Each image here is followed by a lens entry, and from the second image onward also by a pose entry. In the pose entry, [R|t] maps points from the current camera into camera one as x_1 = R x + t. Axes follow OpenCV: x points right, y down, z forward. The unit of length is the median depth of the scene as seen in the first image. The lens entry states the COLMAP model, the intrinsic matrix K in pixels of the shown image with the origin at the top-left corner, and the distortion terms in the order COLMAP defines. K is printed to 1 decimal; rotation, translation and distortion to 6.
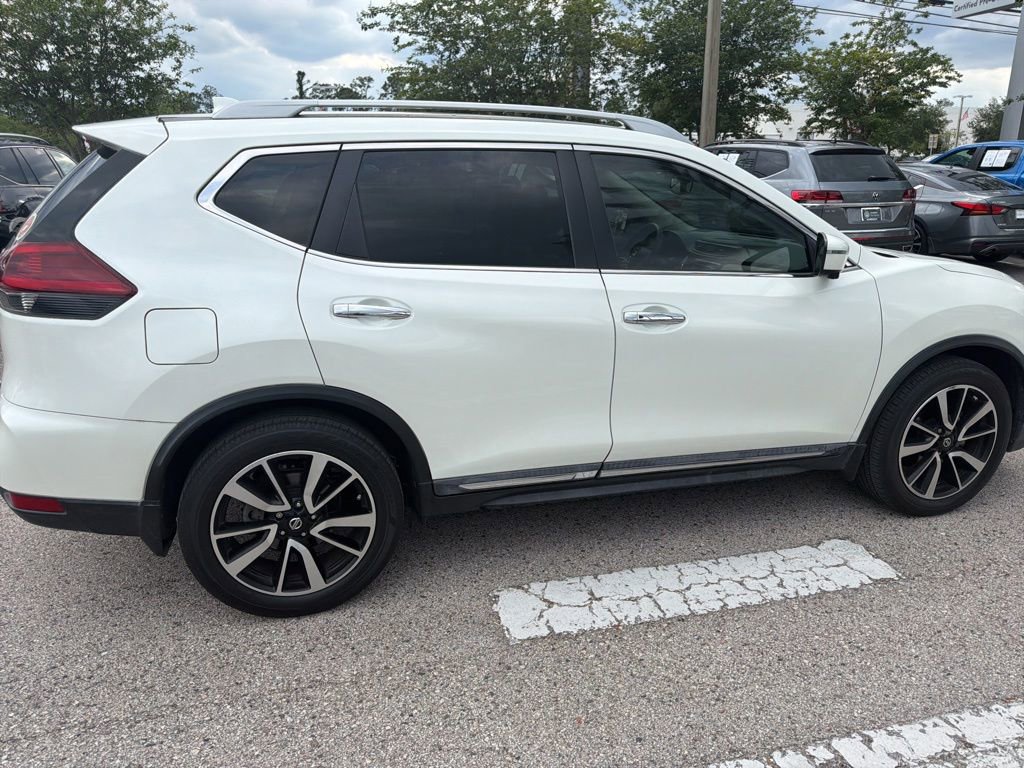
lens RADIAL K [[731.5, 0, 505.4], [0, 731.5, 382.4], [0, 0, 1]] dist [0.015158, -0.017308]
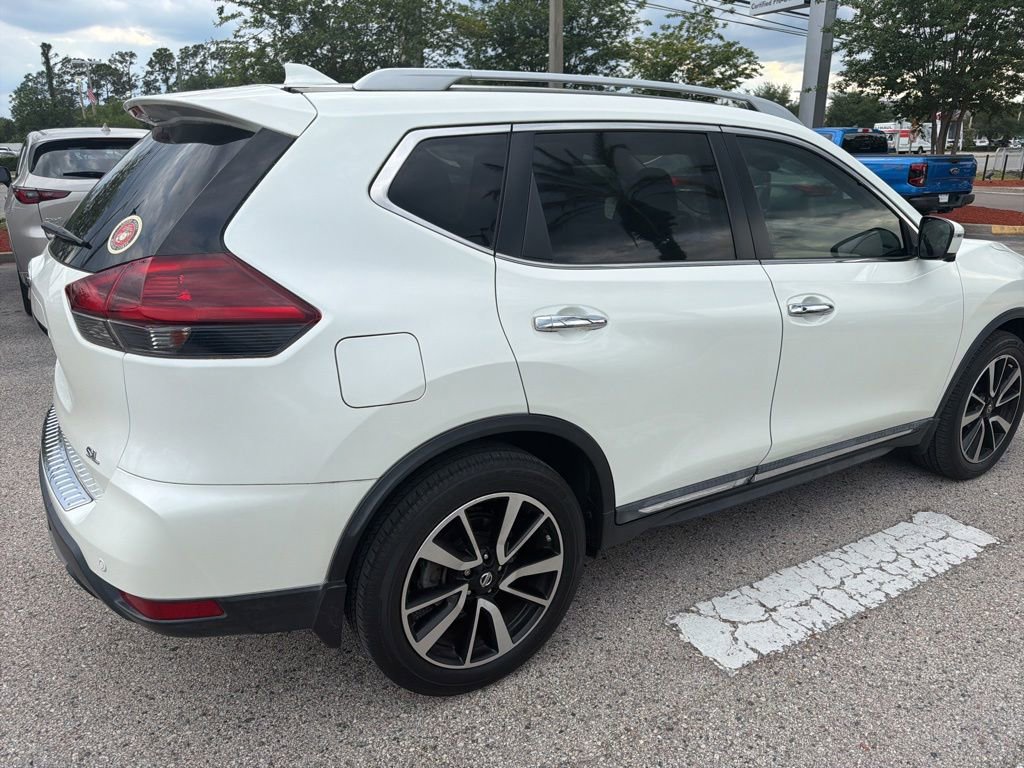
lens RADIAL K [[737.2, 0, 506.5], [0, 737.2, 383.8], [0, 0, 1]] dist [0.005902, -0.009369]
pose [[0.962634, -0.082531, 0.257925, -0.414784], [0.077821, 0.996562, 0.028437, -0.047756], [-0.259385, -0.007303, 0.965746, 0.163217]]
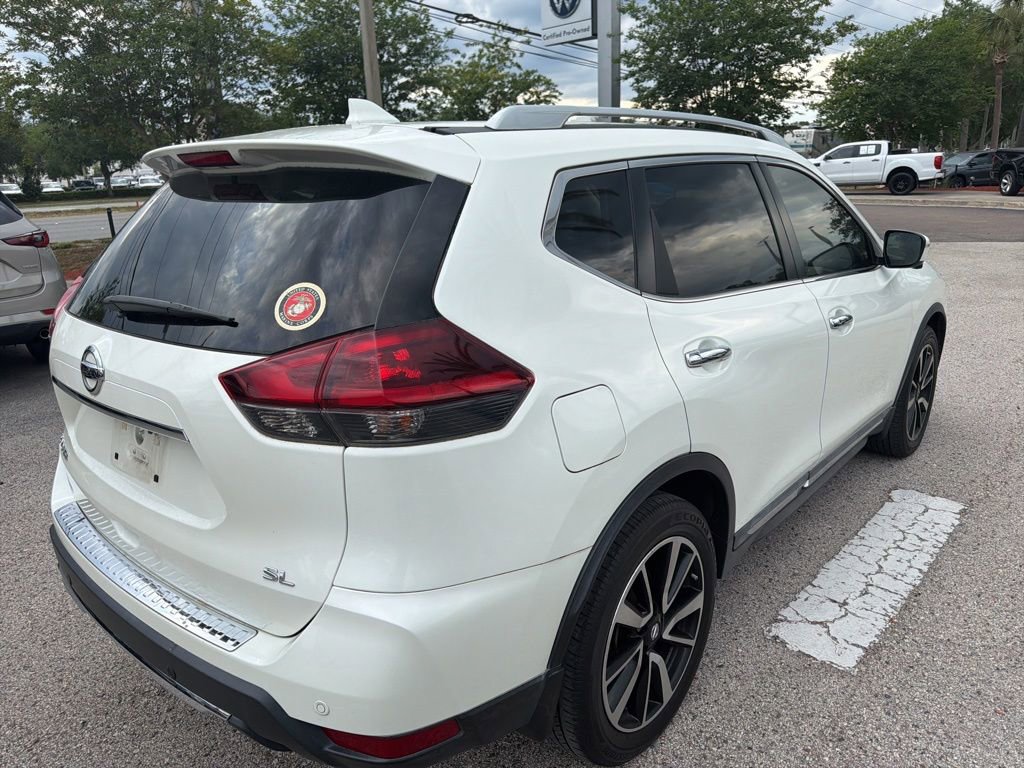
lens RADIAL K [[739.4, 0, 518.8], [0, 739.4, 384.4], [0, 0, 1]] dist [-0.001311, 0.000428]
pose [[0.838527, -0.176140, 0.515604, -0.700508], [0.184338, 0.982212, 0.035753, -0.116314], [-0.512730, 0.065066, 0.856081, 0.326949]]
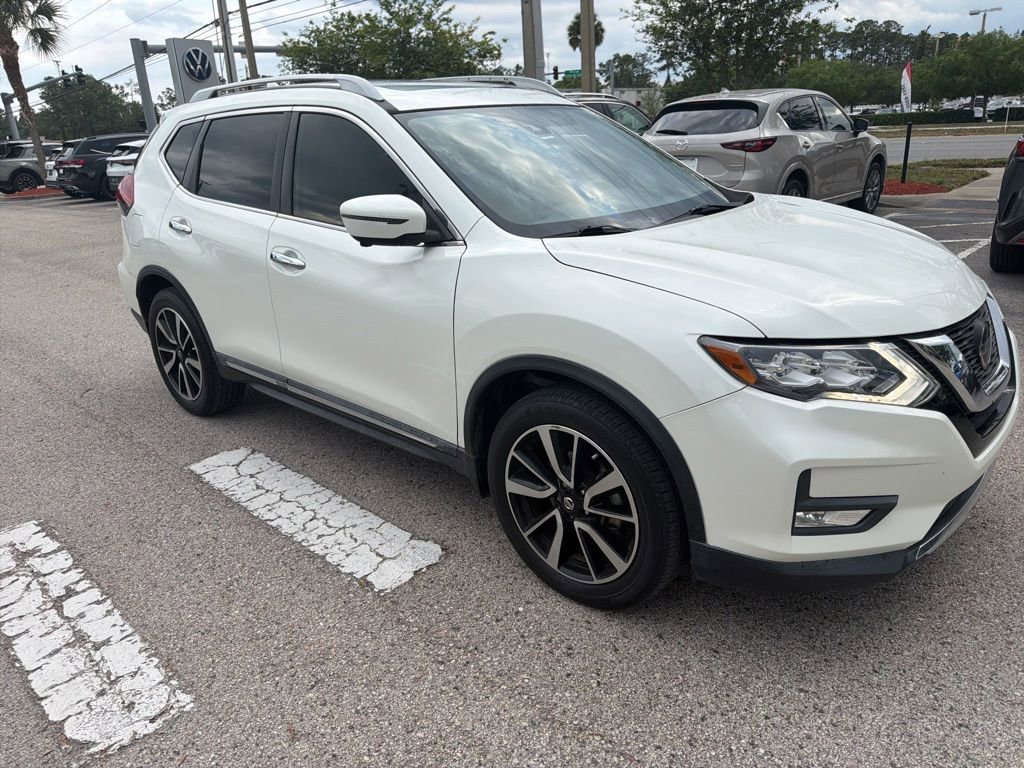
lens RADIAL K [[731.5, 0, 505.4], [0, 731.5, 382.4], [0, 0, 1]] dist [0.015158, -0.017308]
pose [[0.509270, 0.261087, -0.820047, 1.305428], [-0.190303, 0.963447, 0.188559, -0.176879], [0.839302, 0.060030, 0.540341, 0.651882]]
